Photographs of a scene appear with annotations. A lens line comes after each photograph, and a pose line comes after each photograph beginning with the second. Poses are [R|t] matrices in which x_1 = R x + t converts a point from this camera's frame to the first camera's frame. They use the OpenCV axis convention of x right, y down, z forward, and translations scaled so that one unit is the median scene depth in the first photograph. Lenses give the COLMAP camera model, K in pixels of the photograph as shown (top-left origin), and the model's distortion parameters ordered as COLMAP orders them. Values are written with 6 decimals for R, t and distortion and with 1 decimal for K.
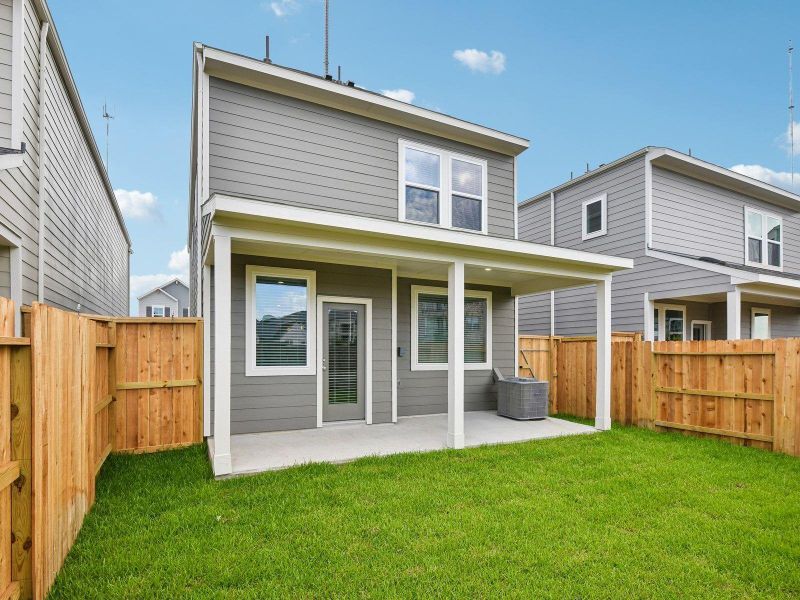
lens RADIAL K [[413.2, 0, 402.8], [0, 413.2, 288.2], [0, 0, 1]] dist [-0.010811, -0.001264]
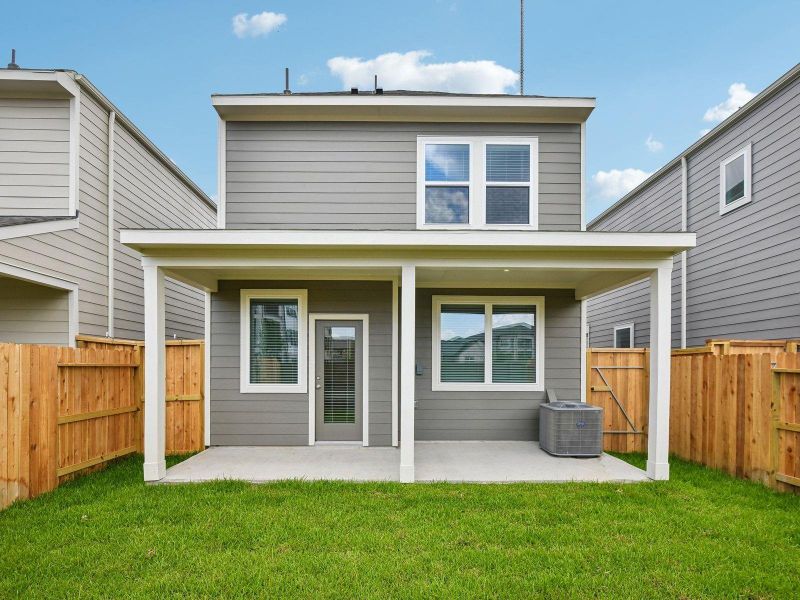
lens RADIAL K [[419.6, 0, 399.9], [0, 419.6, 311.7], [0, 0, 1]] dist [-0.014373, -0.001734]
pose [[0.902841, -0.059038, -0.425902, 0.398119], [0.066753, 0.997764, 0.003196, 0.023006], [0.424761, -0.031316, 0.904764, 0.166104]]
